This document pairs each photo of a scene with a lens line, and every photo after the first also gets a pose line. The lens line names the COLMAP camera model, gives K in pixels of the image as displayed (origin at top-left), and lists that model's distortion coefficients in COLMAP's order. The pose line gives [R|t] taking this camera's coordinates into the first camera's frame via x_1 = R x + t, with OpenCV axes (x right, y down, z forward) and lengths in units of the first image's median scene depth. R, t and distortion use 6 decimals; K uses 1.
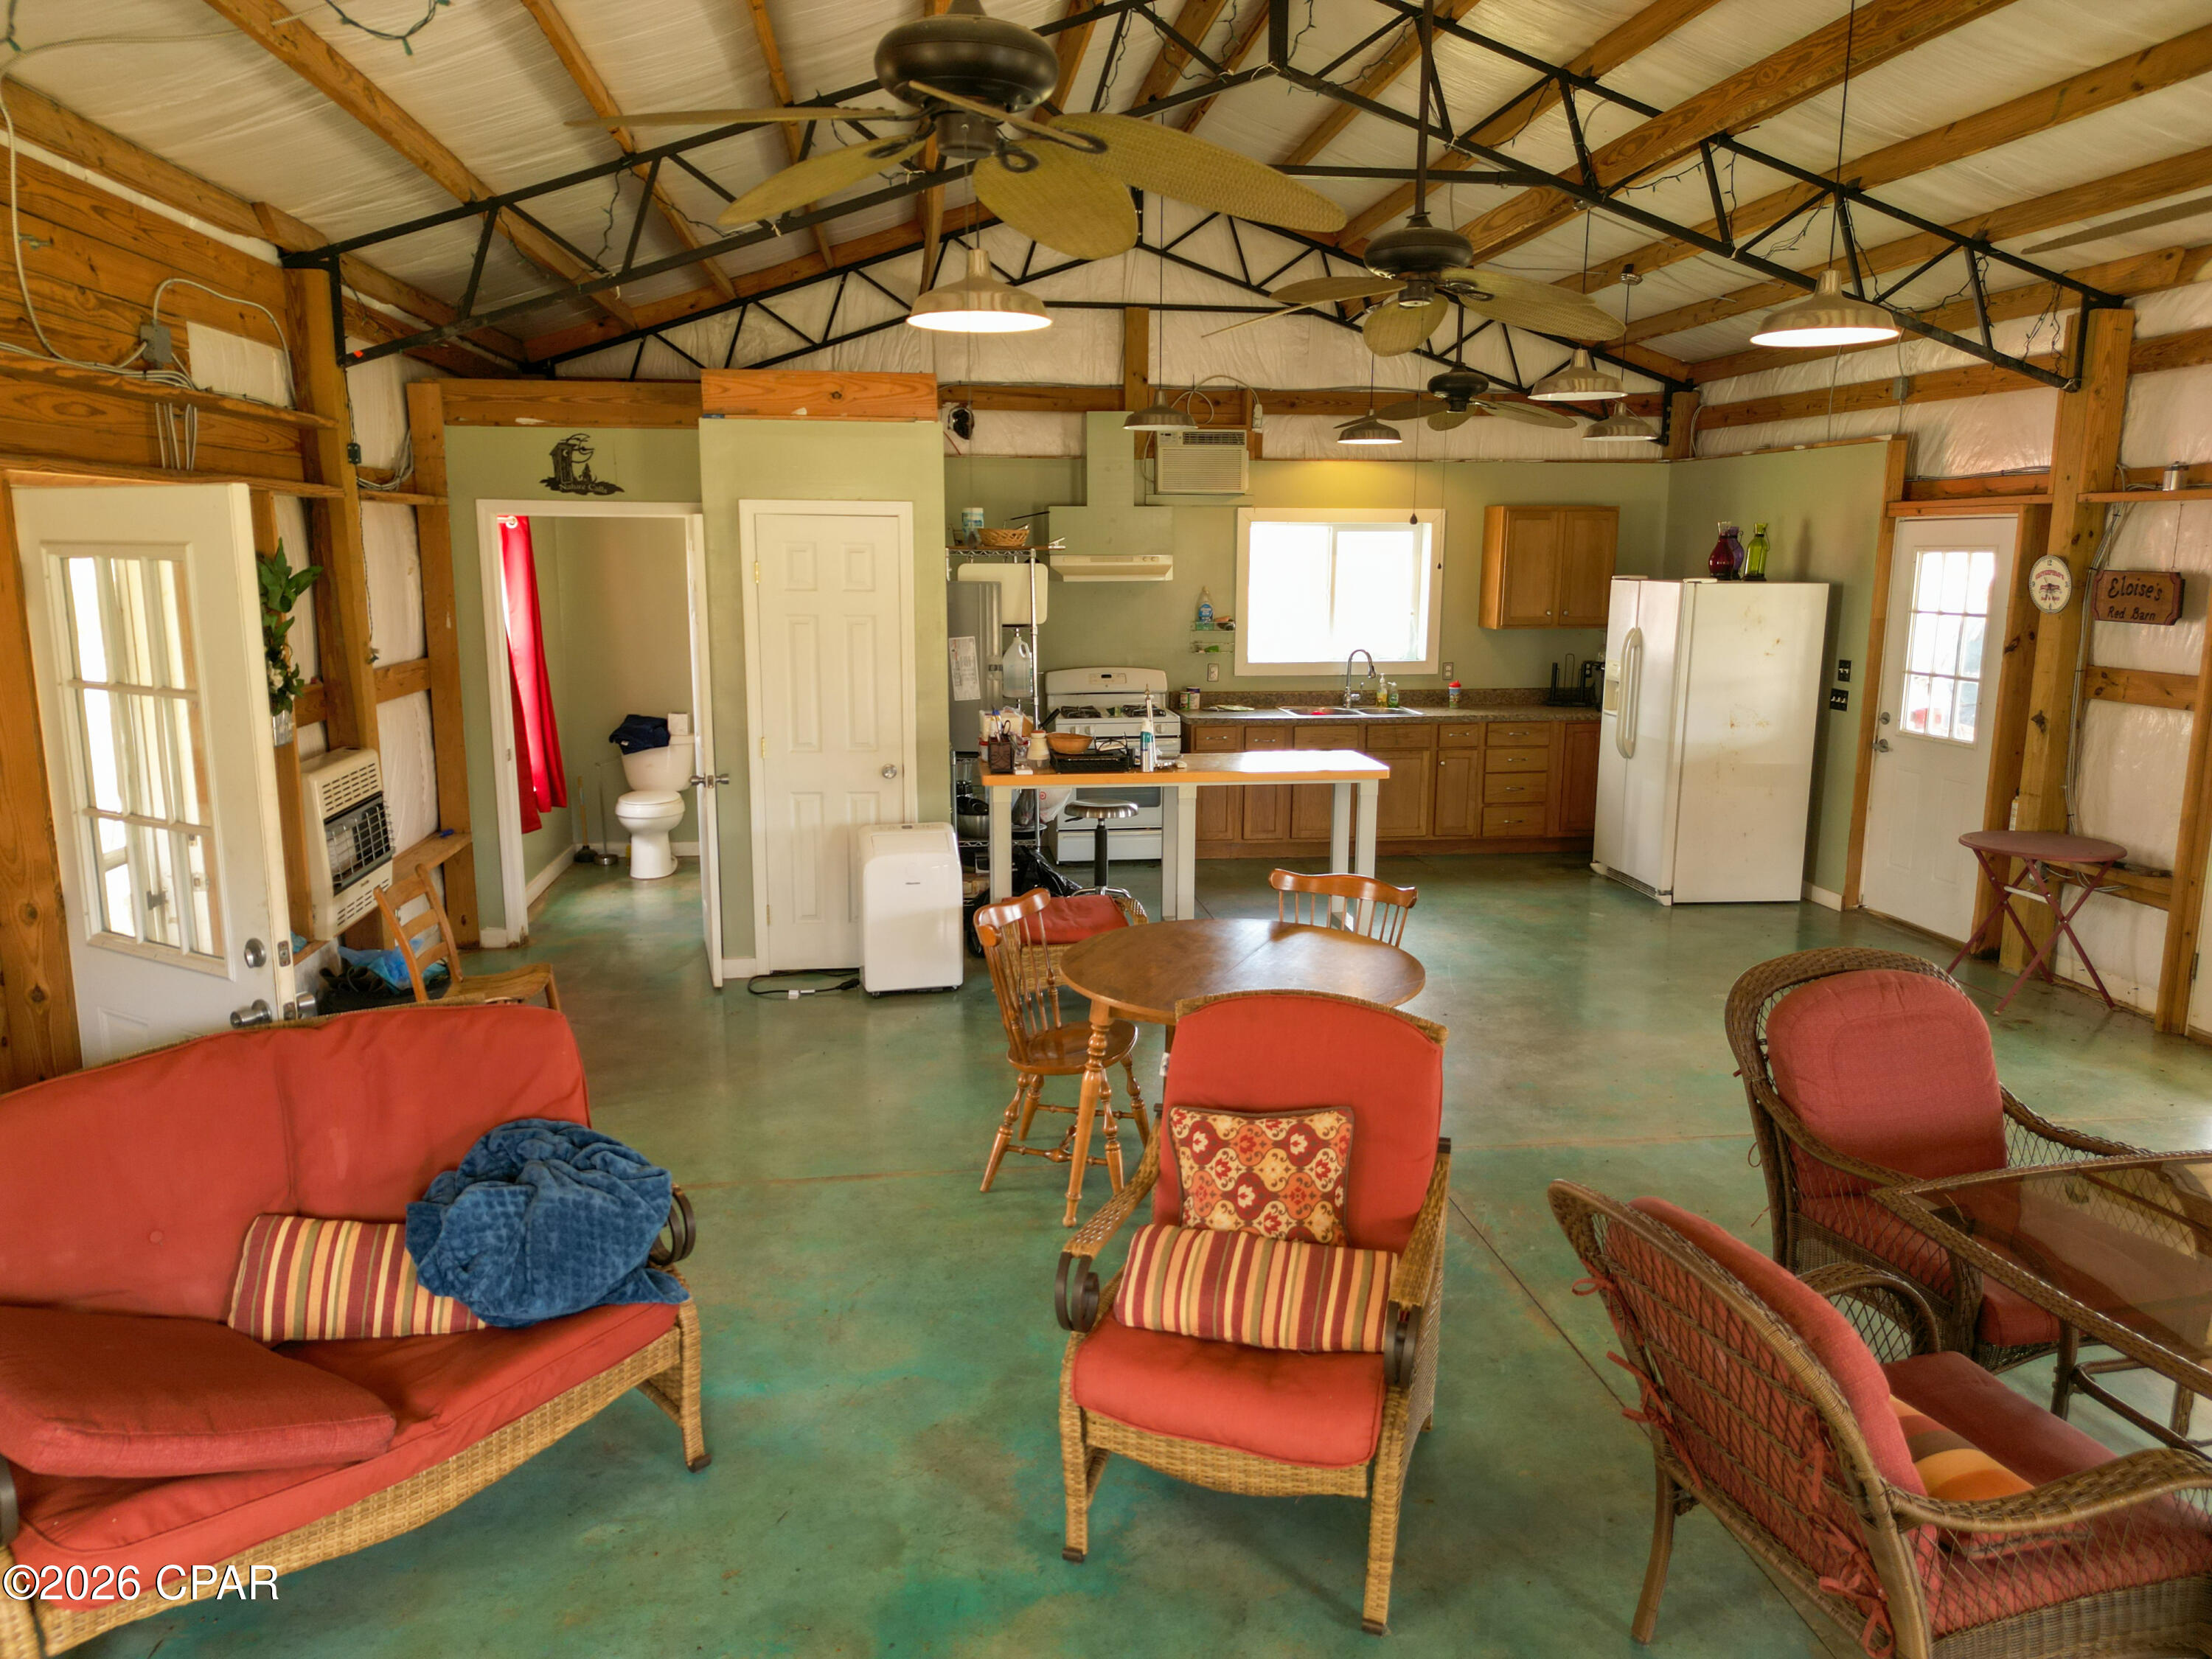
lens RADIAL K [[1563.1, 0, 1111.3], [0, 1563.1, 845.0], [0, 0, 1]] dist [0.072940, -0.062222]
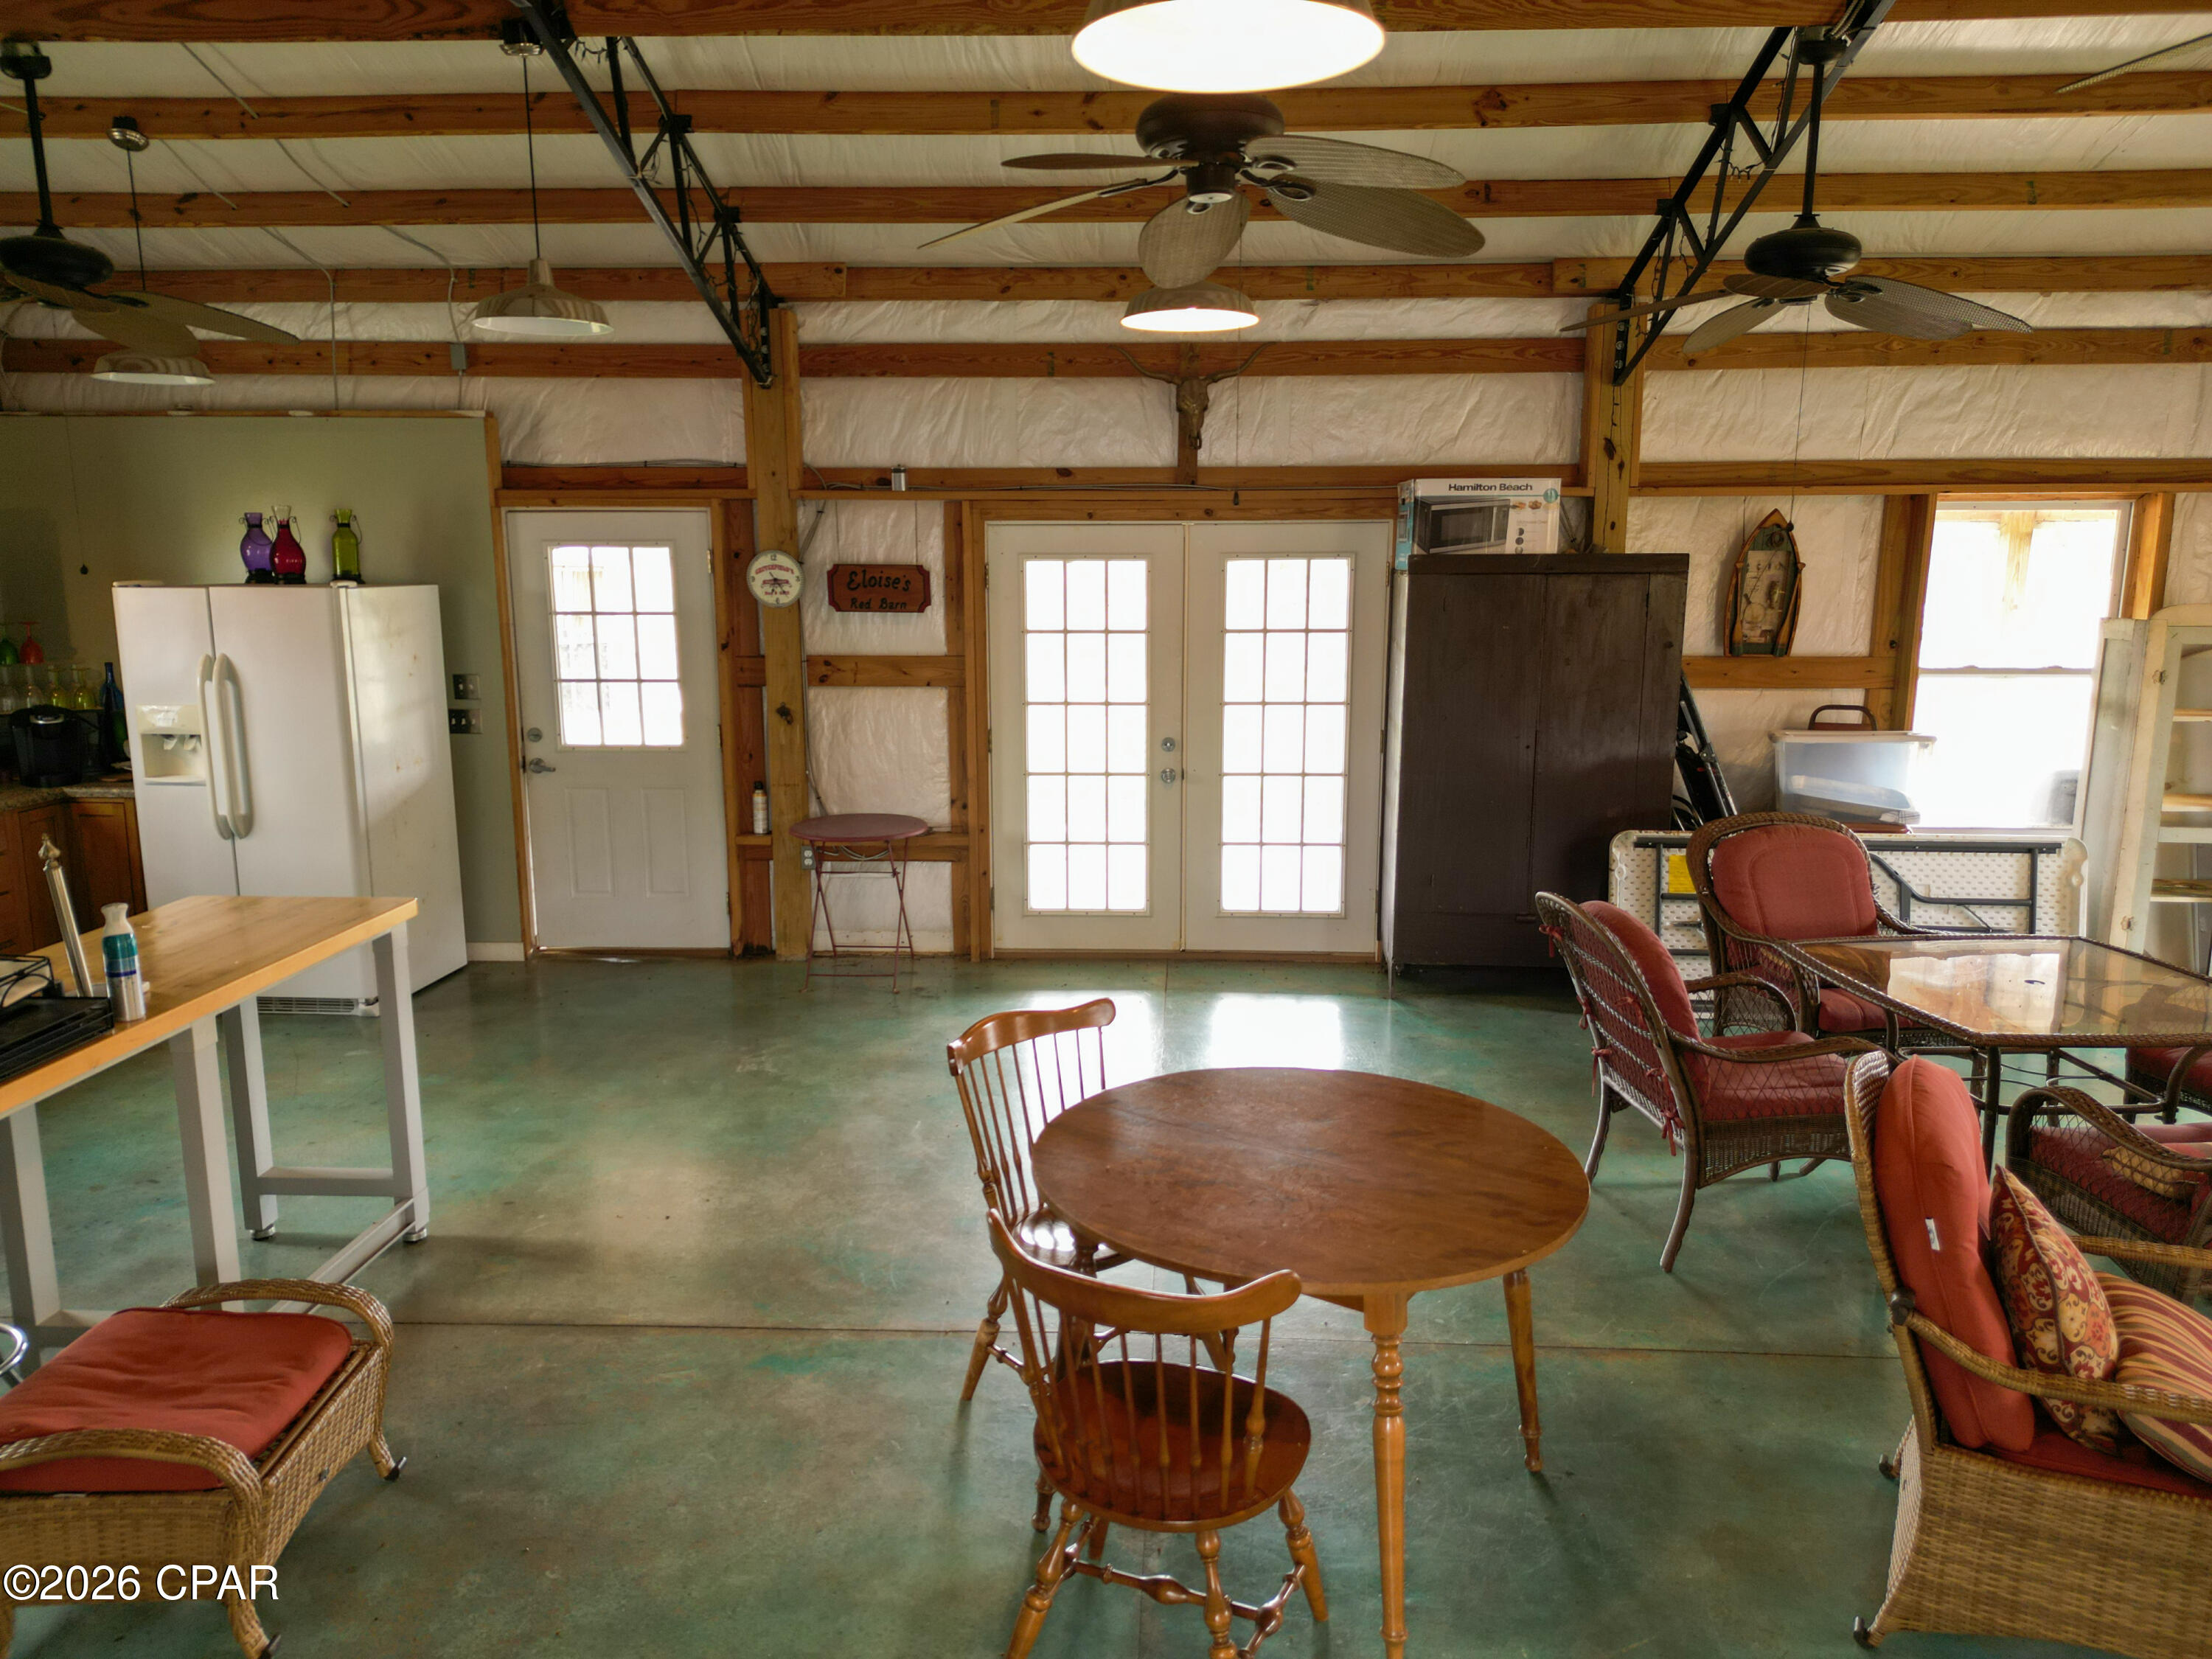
lens RADIAL K [[1563.1, 0, 1110.1], [0, 1563.1, 826.5], [0, 0, 1]] dist [0.072940, -0.062222]
pose [[0.177486, -0.175758, 0.968301, -0.281557], [0.186806, 0.972051, 0.142198, -0.086112], [-0.966231, 0.155646, 0.205358, 0.467509]]
